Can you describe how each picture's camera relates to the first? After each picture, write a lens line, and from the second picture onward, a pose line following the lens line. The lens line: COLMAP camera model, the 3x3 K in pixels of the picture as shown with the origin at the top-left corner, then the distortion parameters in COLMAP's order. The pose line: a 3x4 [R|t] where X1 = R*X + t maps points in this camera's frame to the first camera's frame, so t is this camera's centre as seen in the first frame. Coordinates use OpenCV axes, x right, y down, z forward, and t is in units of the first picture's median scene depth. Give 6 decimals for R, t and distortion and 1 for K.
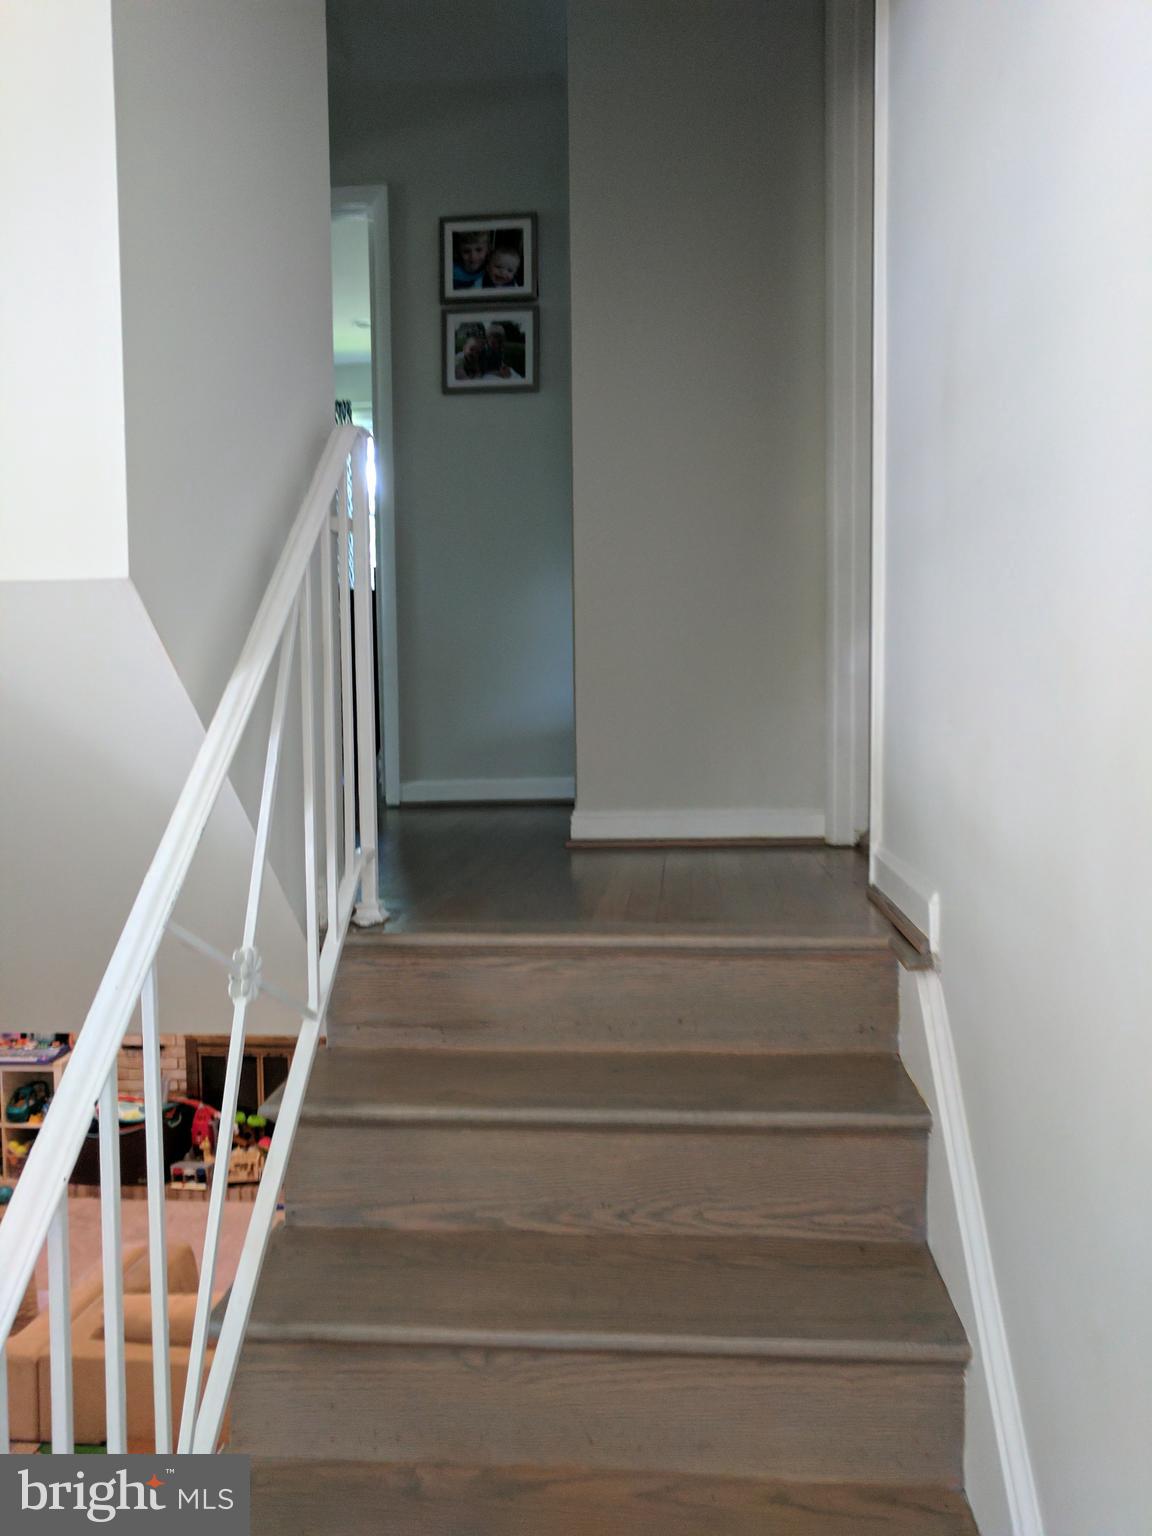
lens RADIAL K [[1158.5, 0, 573.6], [0, 1158.5, 767.5], [0, 0, 1]] dist [0.024208, -0.008715]
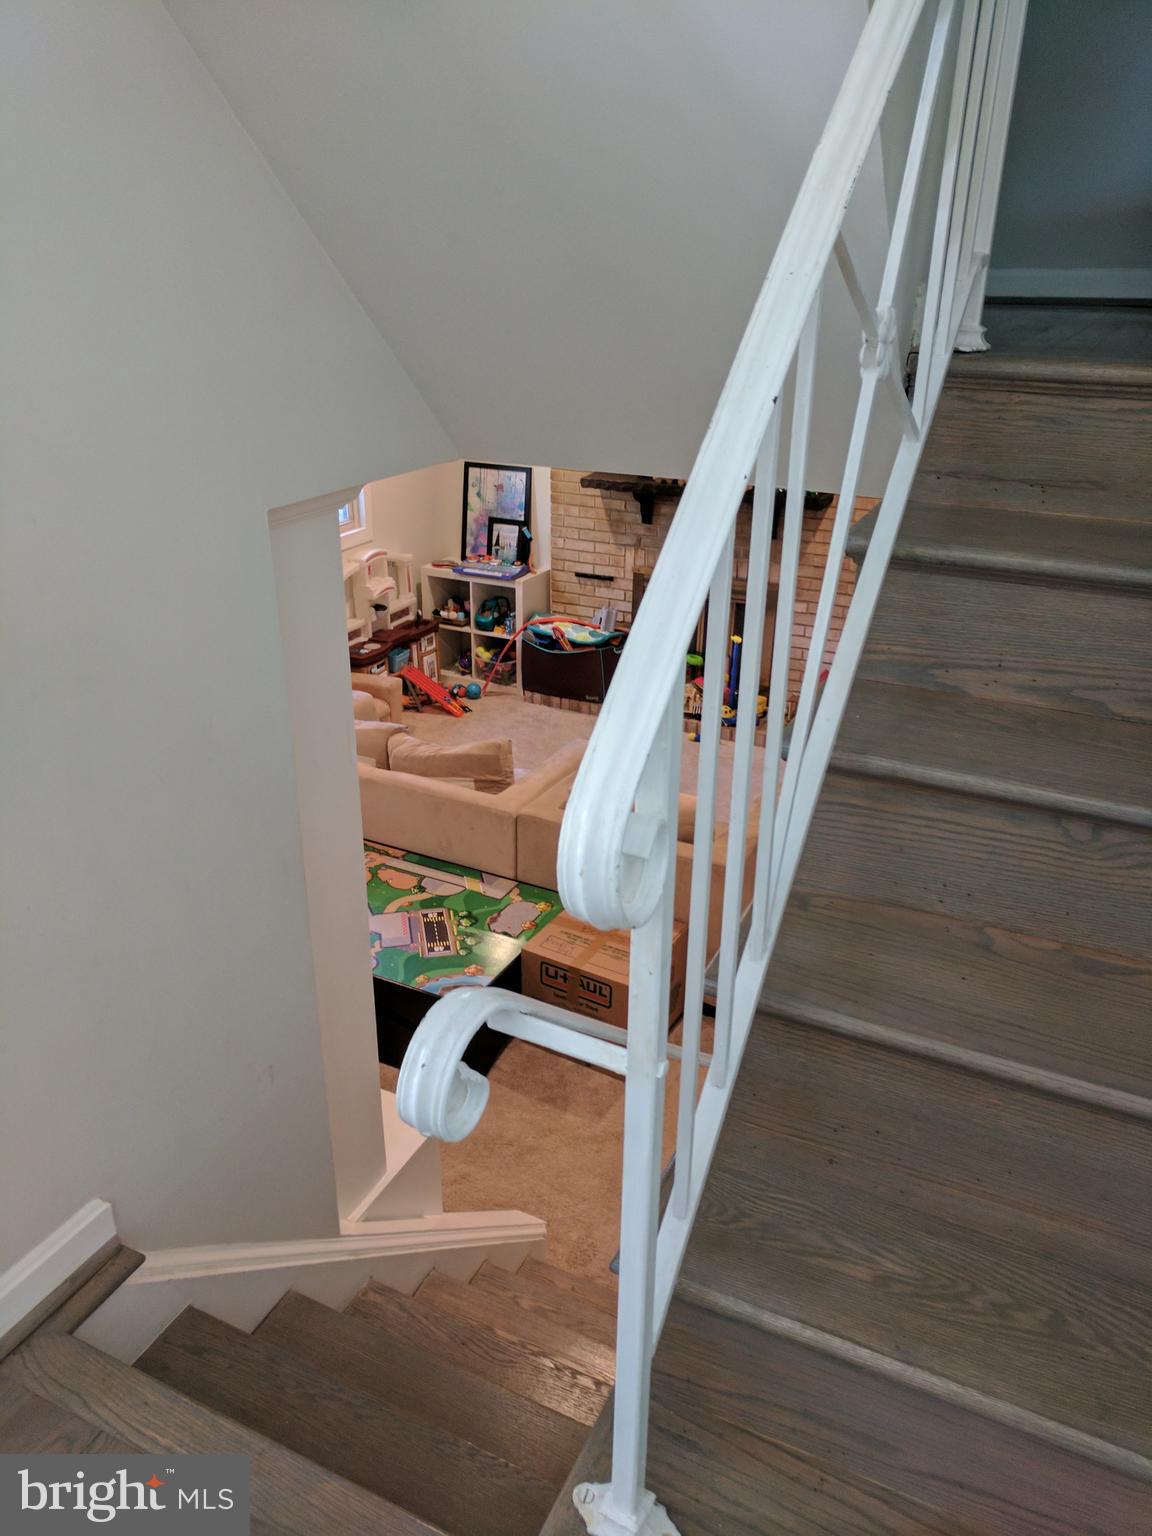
lens RADIAL K [[1158.5, 0, 575.9], [0, 1158.5, 766.0], [0, 0, 1]] dist [0.024208, -0.008715]
pose [[0.937638, 0.162682, -0.307196, -0.155310], [-0.048729, 0.936517, 0.347219, 0.155767], [0.344180, -0.310596, 0.886042, 0.100448]]
